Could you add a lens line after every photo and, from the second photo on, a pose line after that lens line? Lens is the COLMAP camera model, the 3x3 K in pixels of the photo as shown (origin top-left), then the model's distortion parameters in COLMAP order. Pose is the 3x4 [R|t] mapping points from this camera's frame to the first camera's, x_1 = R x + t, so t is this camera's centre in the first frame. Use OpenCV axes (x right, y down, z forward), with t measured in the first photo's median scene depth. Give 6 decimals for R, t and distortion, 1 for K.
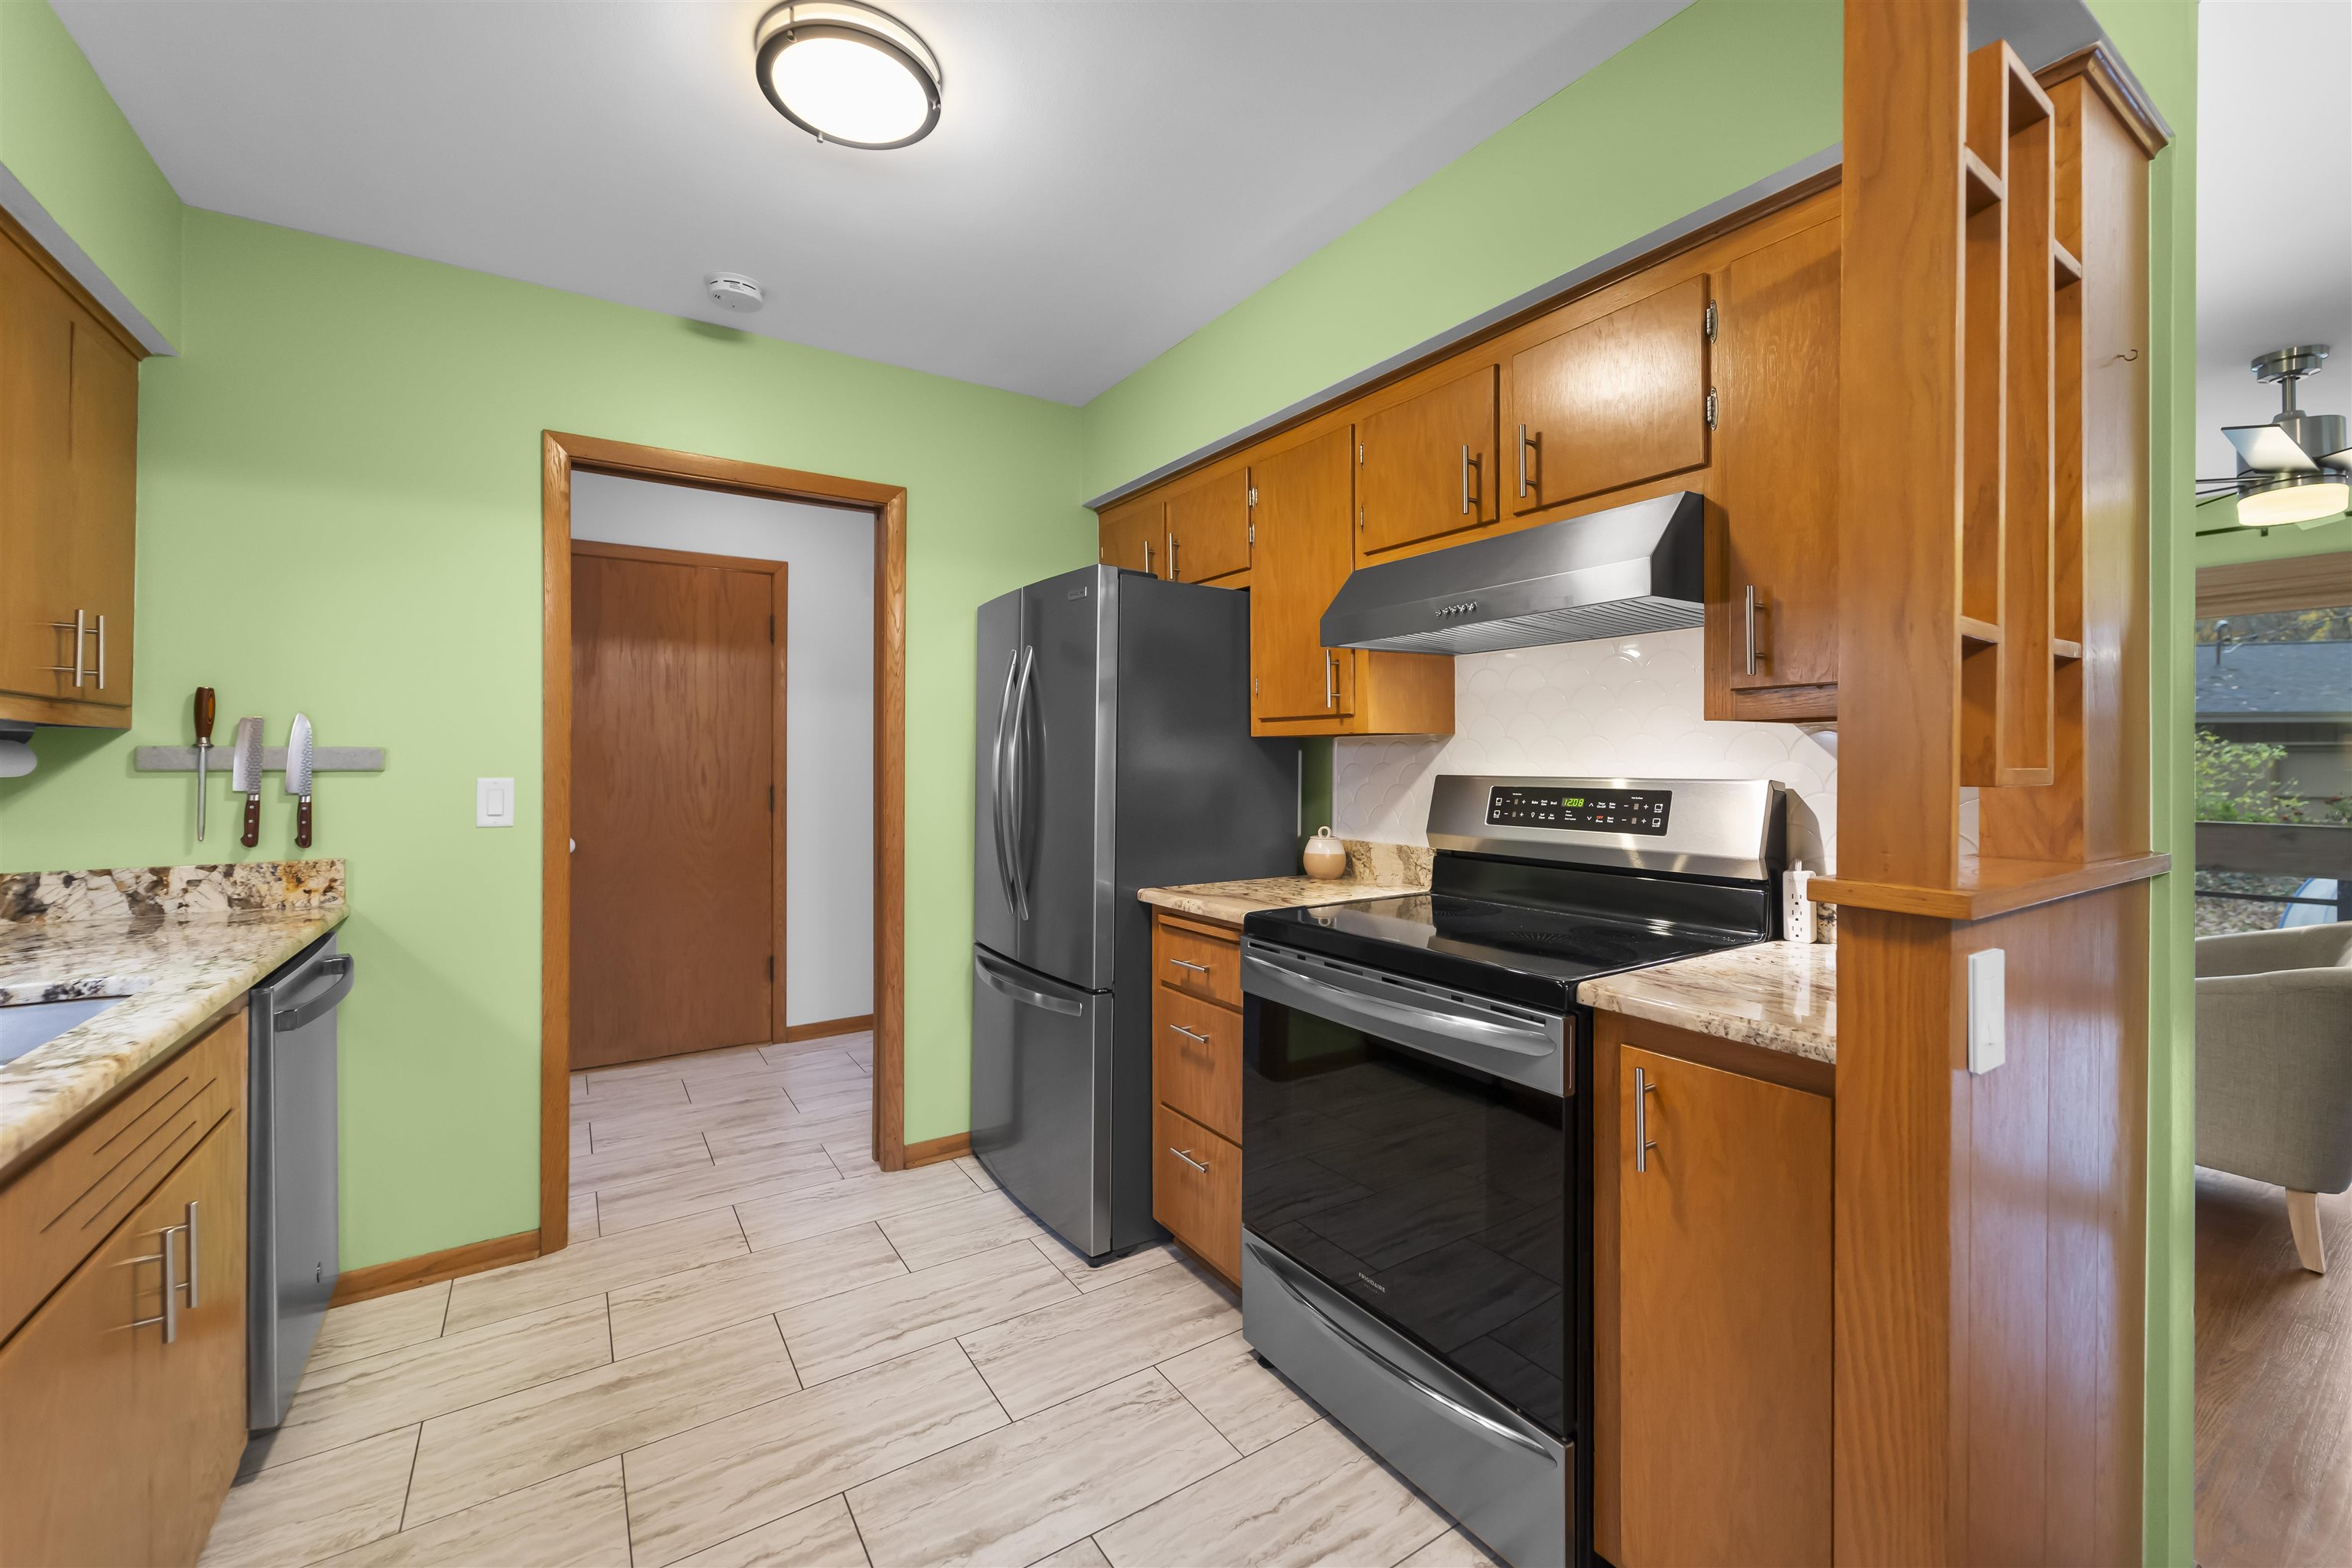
lens RADIAL K [[937.5, 0, 1190.8], [0, 937.5, 754.2], [0, 0, 1]] dist [0.001195, -0.001423]
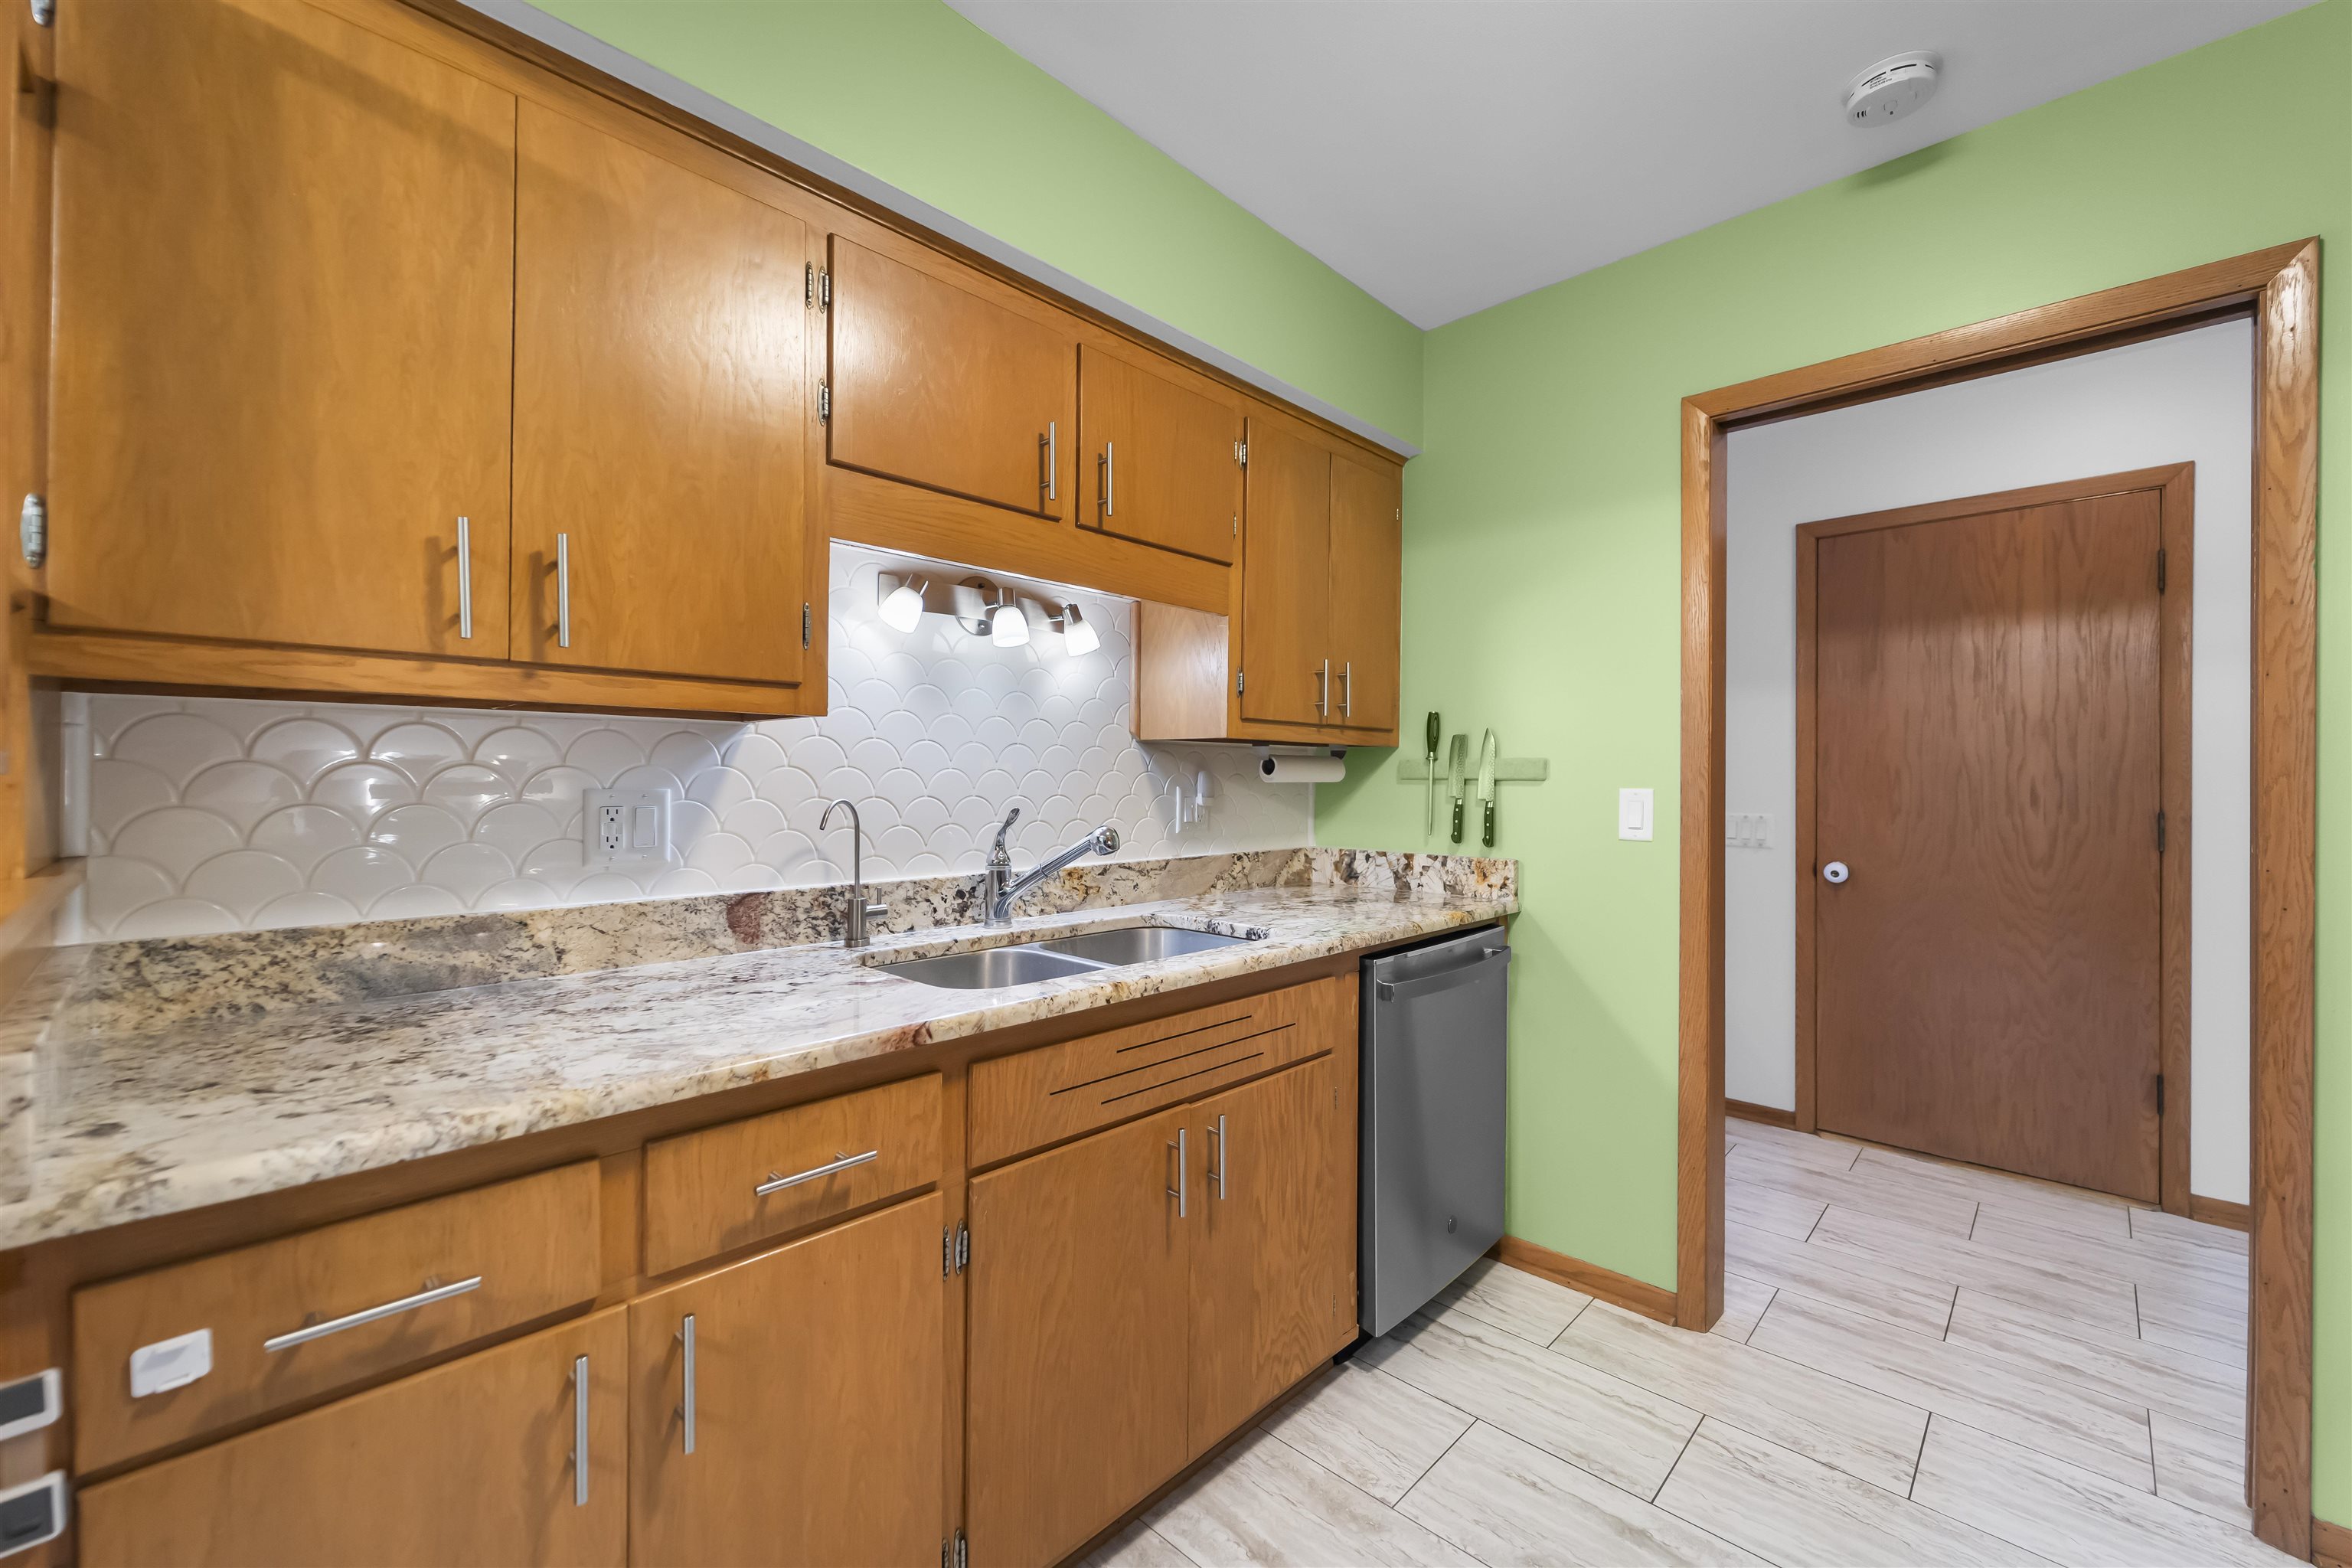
lens RADIAL K [[937.5, 0, 1183.7], [0, 937.5, 774.4], [0, 0, 1]] dist [0.001195, -0.001423]
pose [[0.210391, -0.005227, -0.977603, 0.090396], [0.004049, 0.999982, -0.004475, 0.014905], [0.977609, -0.003016, 0.210408, 0.395043]]
